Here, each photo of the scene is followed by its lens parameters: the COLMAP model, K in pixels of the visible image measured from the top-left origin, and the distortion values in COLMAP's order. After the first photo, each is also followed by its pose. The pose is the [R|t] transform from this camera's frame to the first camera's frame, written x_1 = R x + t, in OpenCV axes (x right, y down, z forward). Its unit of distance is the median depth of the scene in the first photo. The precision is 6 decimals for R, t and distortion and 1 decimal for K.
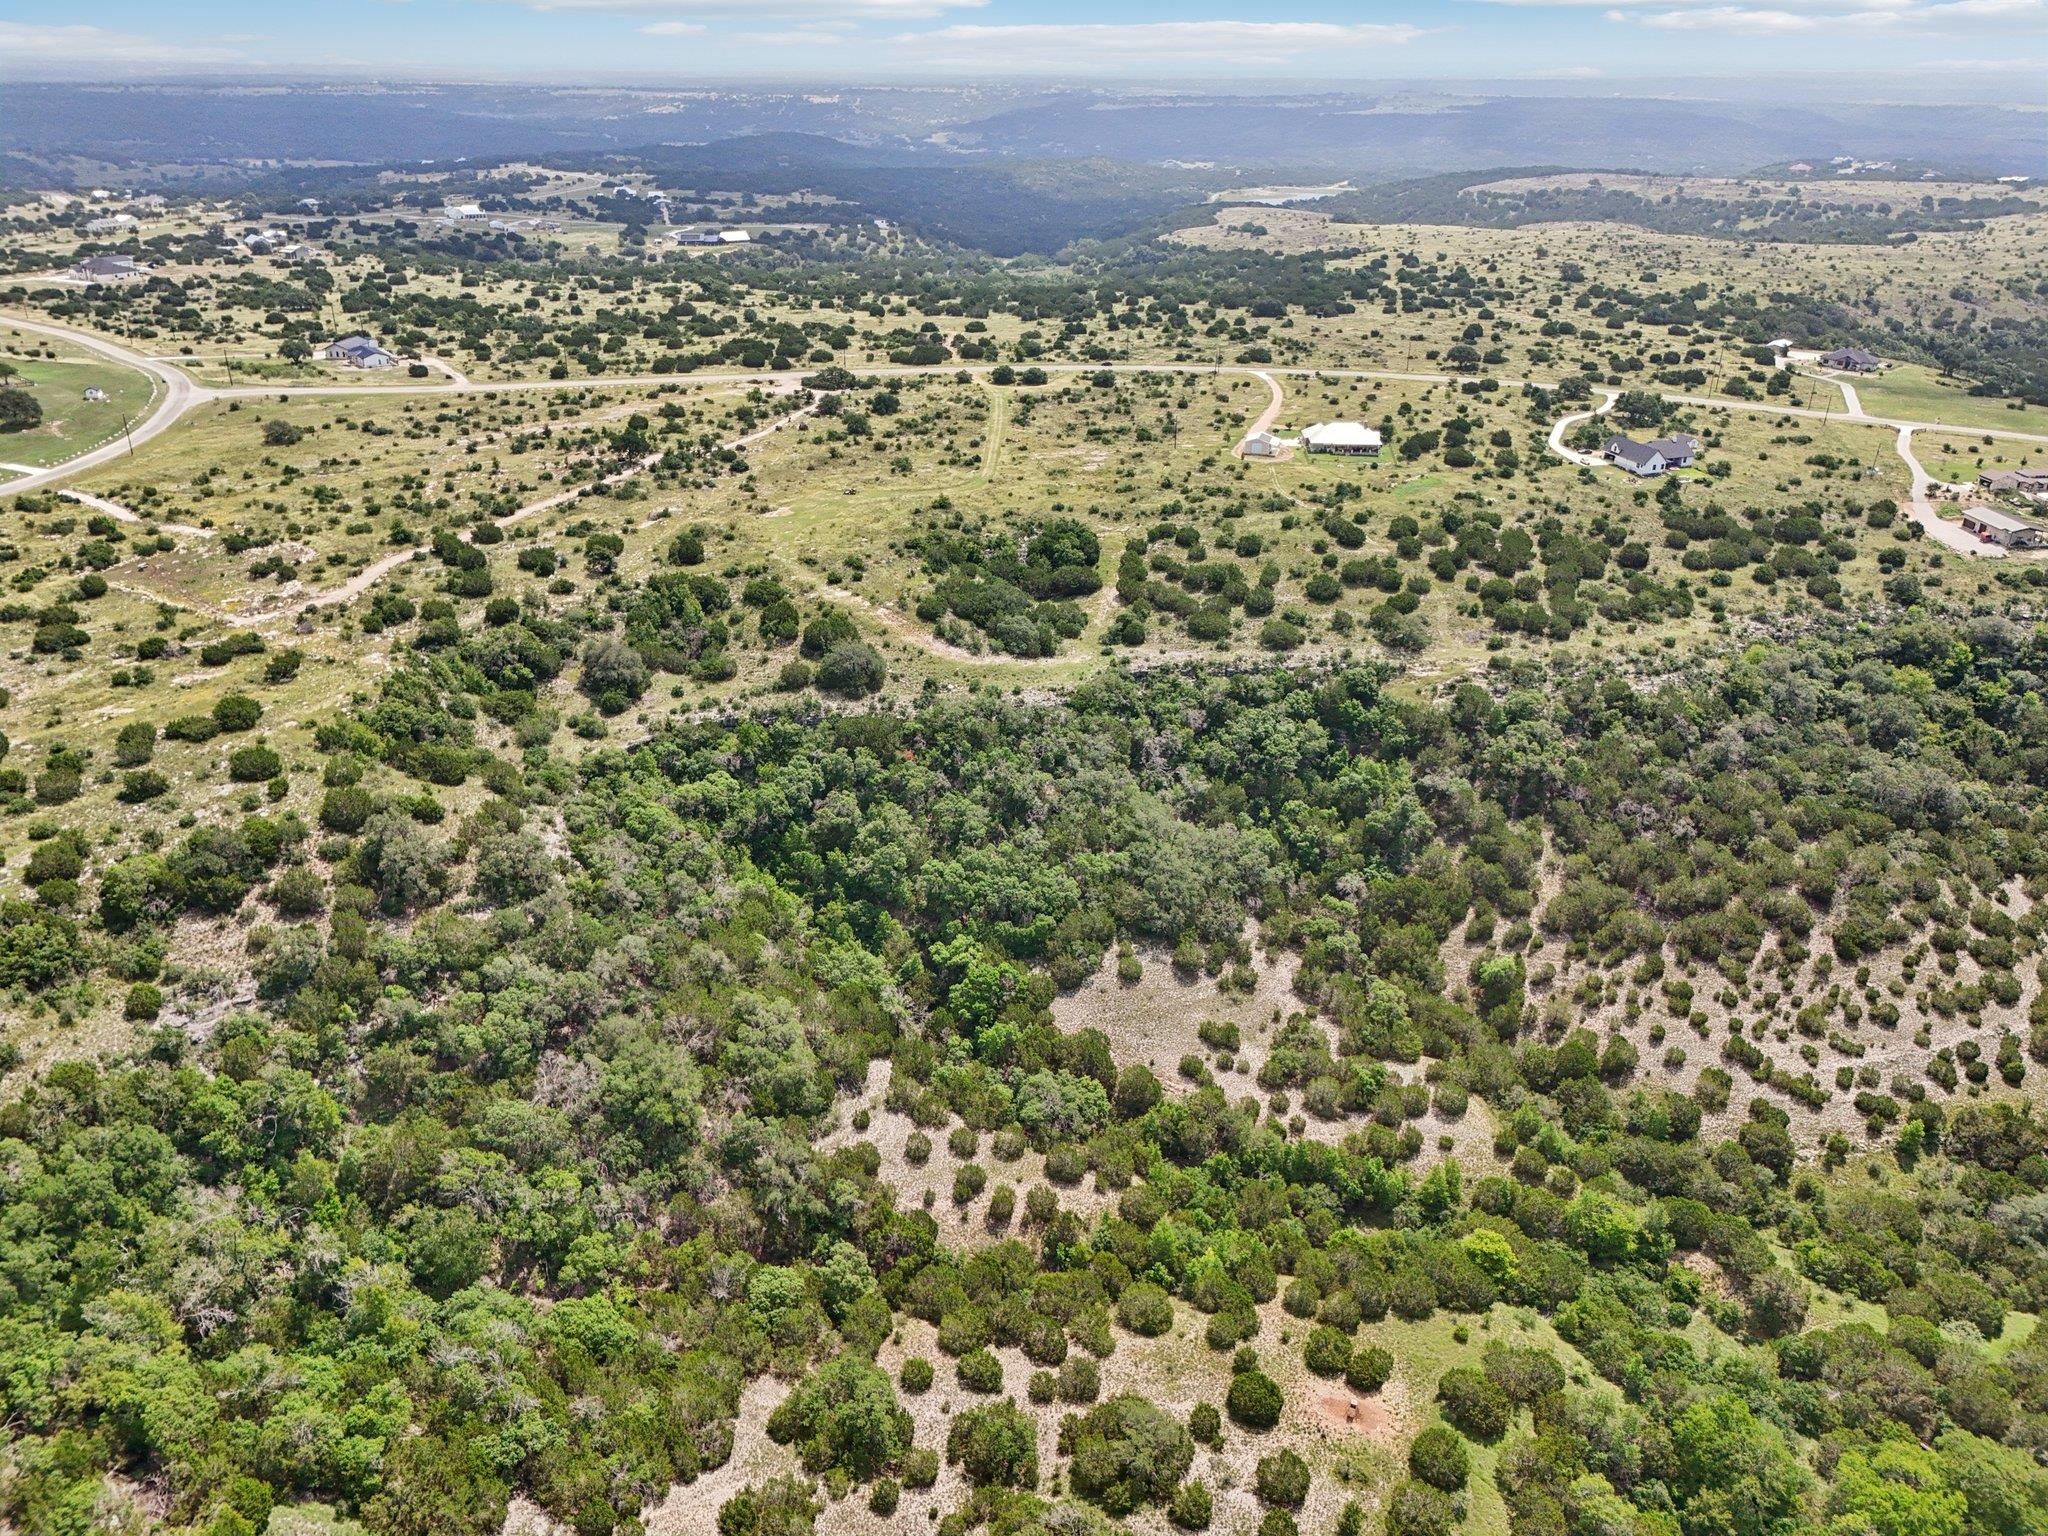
lens RADIAL K [[1522.0, 0, 1033.3], [0, 1522.0, 809.0], [0, 0, 1]] dist [0.122402, -0.289564]
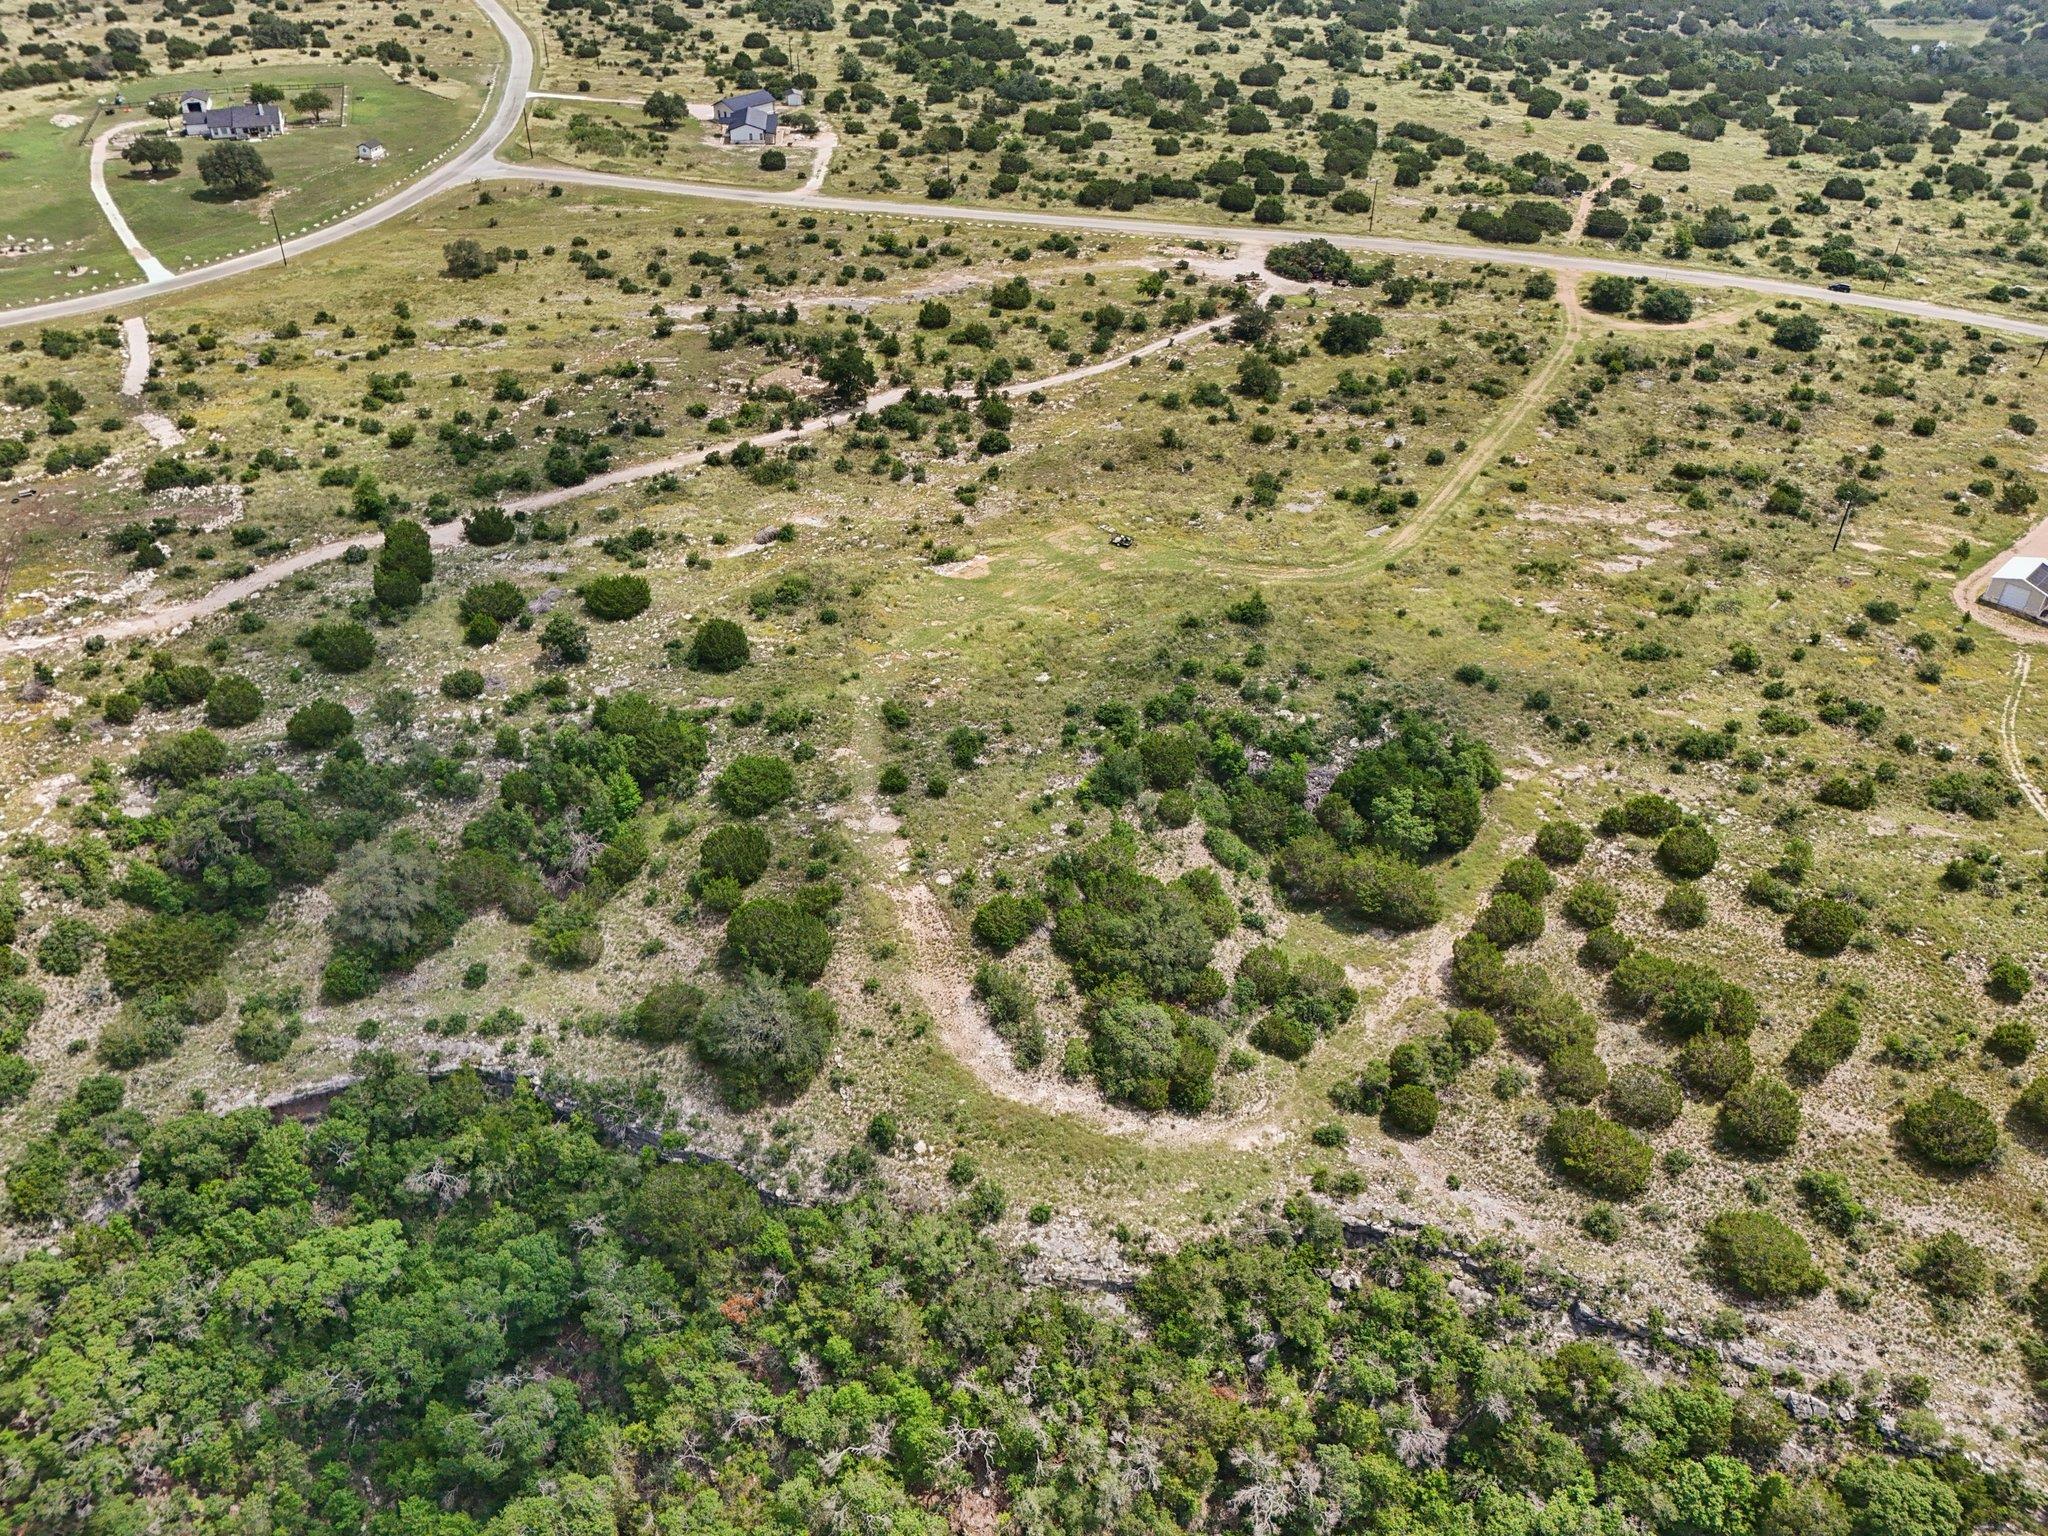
lens RADIAL K [[1560.4, 0, 1026.1], [0, 1560.4, 762.9], [0, 0, 1]] dist [0.069264, -0.087422]
pose [[0.860822, 0.293636, -0.415647, 0.117805], [-0.227176, 0.952576, 0.202462, -0.251215], [0.455386, -0.079859, 0.886705, 0.498978]]
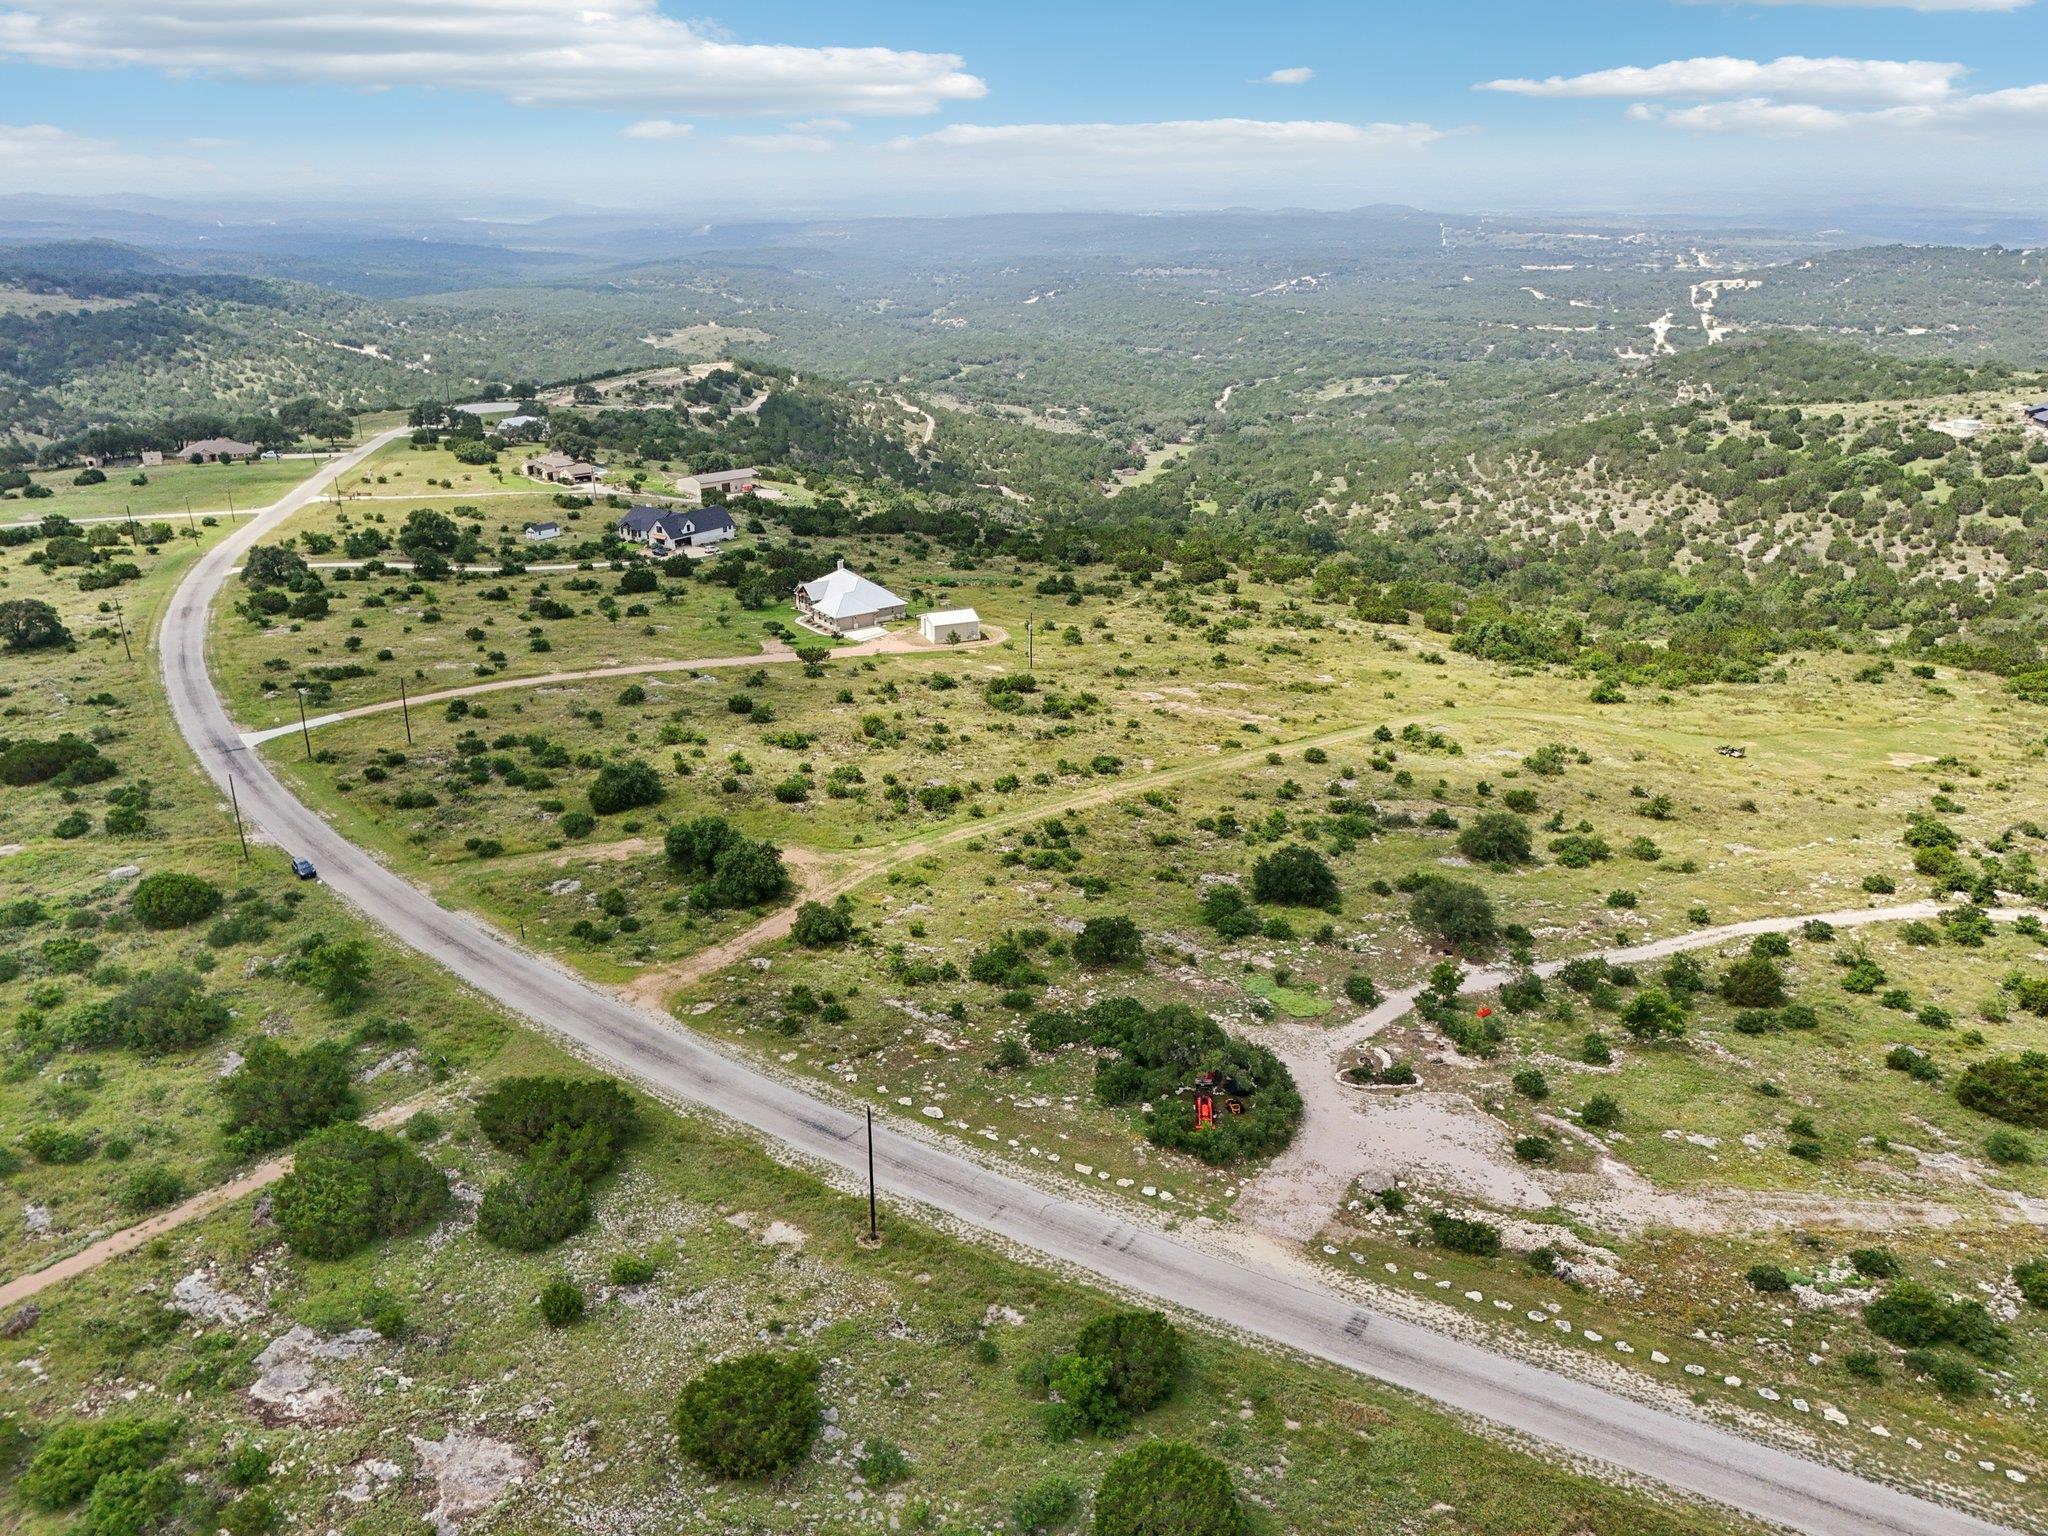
lens RADIAL K [[1516.5, 0, 1022.7], [0, 1516.5, 767.9], [0, 0, 1]] dist [-0.000471, 0.000708]
pose [[-0.610101, -0.281609, 0.740589, -0.370151], [0.369239, 0.725950, 0.580223, -0.614890], [-0.701027, 0.627449, -0.338922, 1.415928]]
